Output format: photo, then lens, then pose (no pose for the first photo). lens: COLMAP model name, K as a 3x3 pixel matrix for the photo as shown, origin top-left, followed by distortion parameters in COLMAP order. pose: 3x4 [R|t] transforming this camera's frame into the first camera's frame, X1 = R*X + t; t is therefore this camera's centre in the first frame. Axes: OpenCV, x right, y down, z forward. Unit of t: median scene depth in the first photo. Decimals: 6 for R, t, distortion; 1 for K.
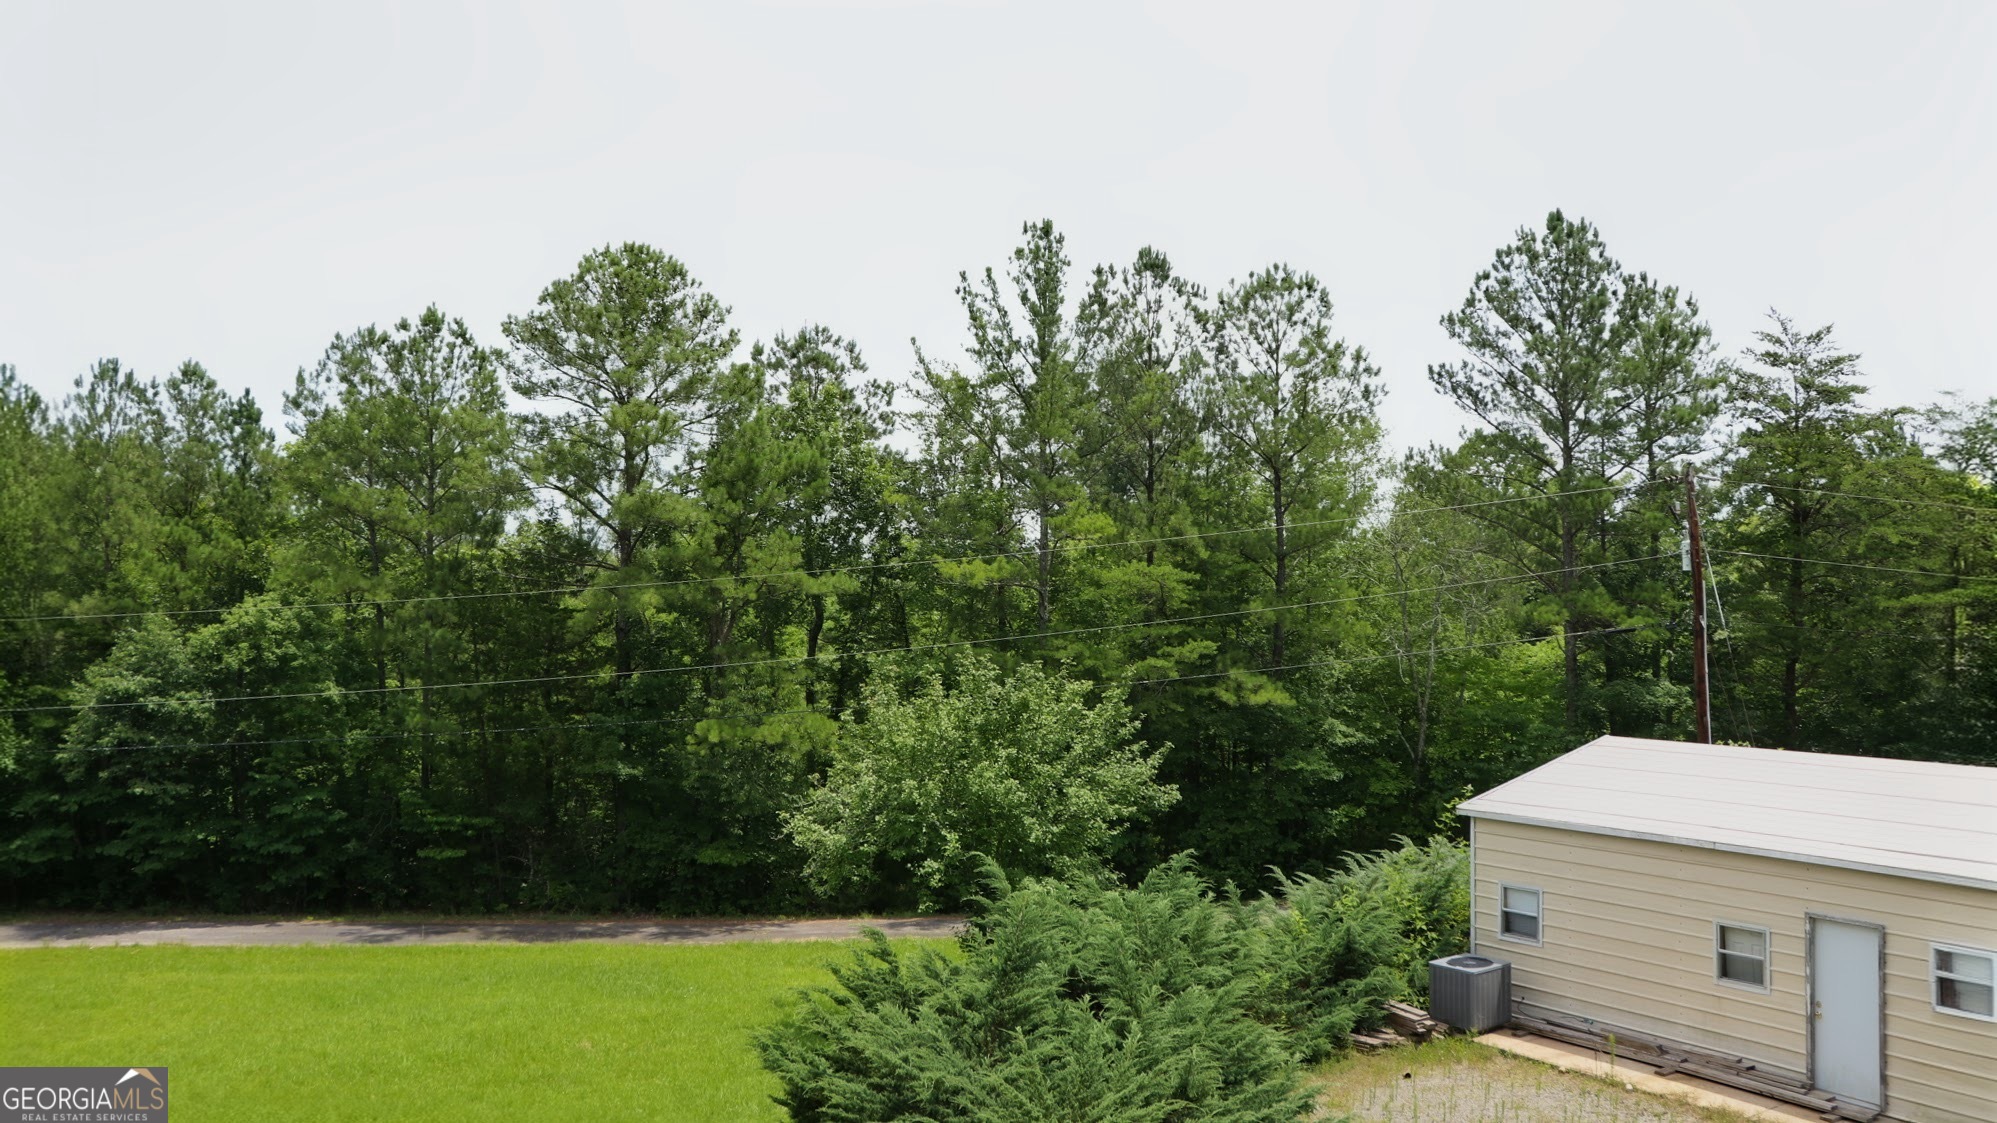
lens RADIAL K [[1626.8, 0, 1028.4], [0, 1626.8, 530.7], [0, 0, 1]] dist [-0.167312, 0.189028]
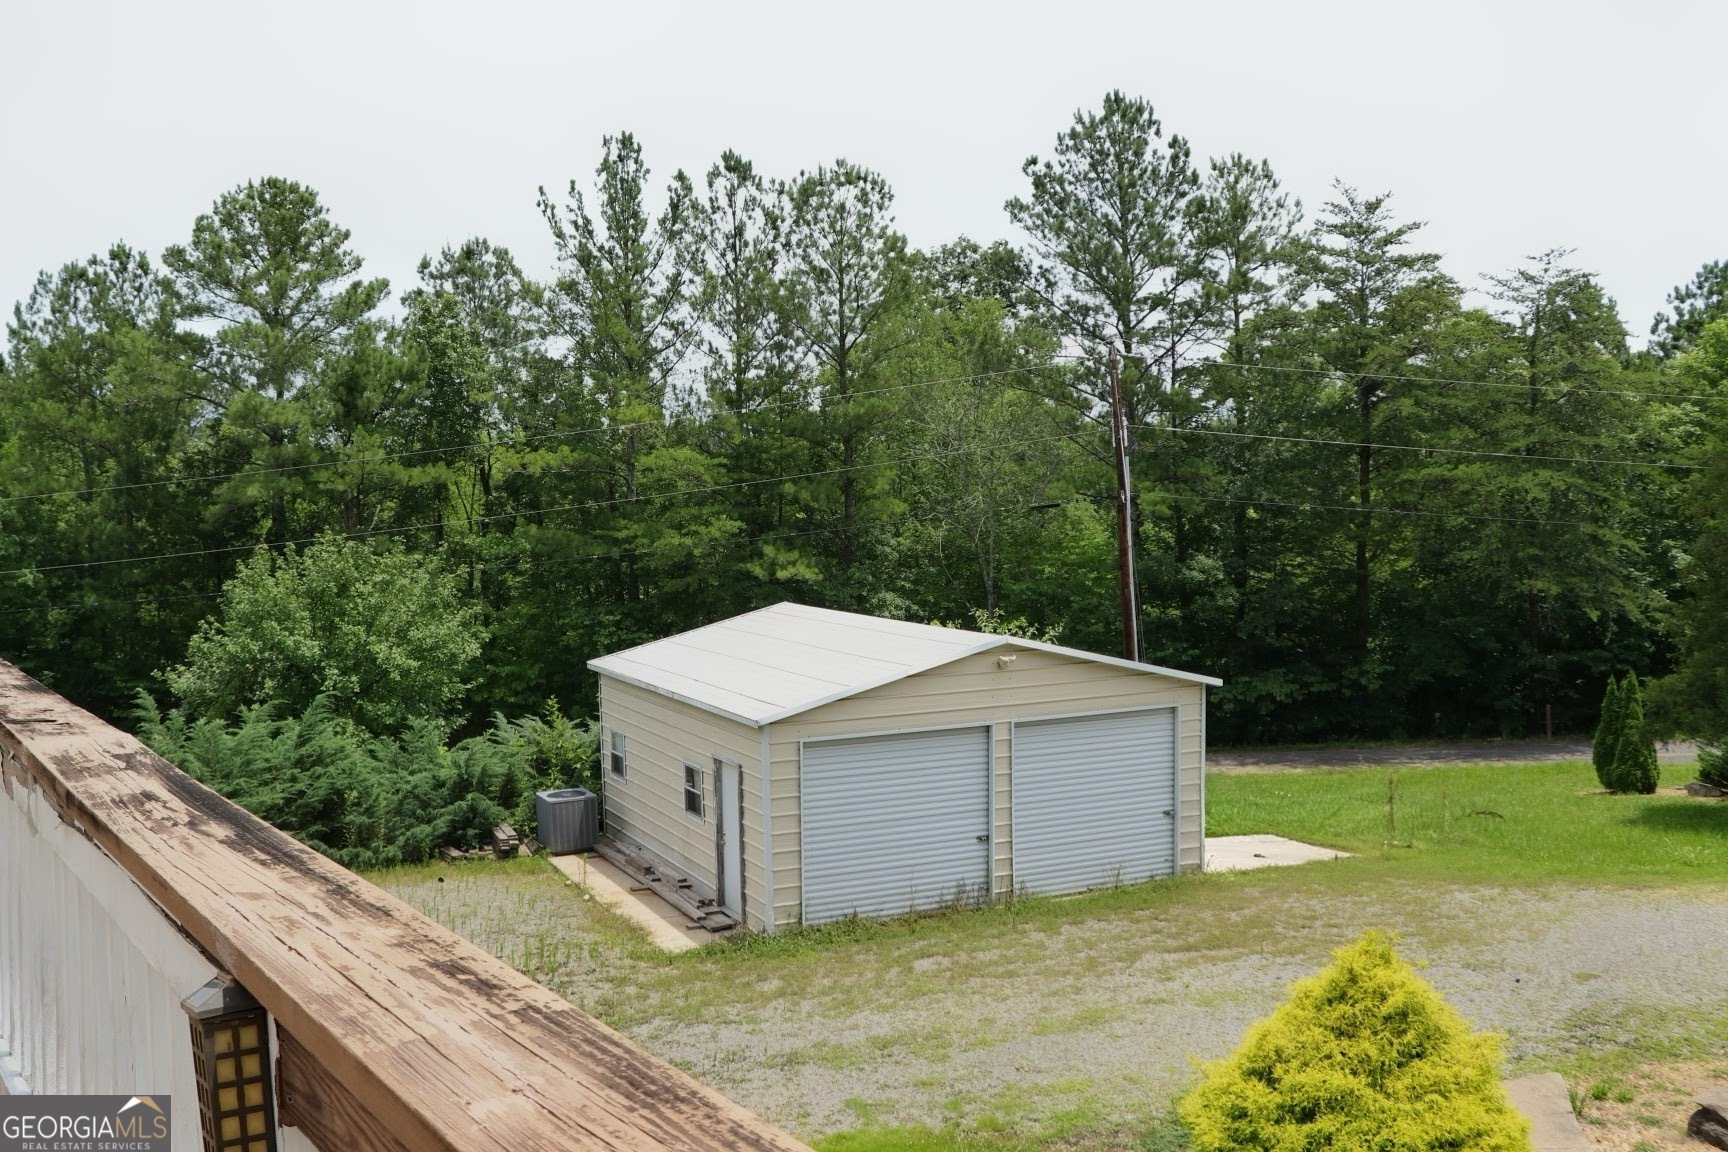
lens RADIAL K [[1655.1, 0, 864.0], [0, 1655.1, 576.0], [0, 0, 1]] dist [-0.205471, 0.215661]
pose [[0.986469, -0.008841, -0.163708, 0.349598], [0.025110, 0.994911, 0.097578, -0.000281], [0.162012, -0.100368, 0.981671, -0.064729]]
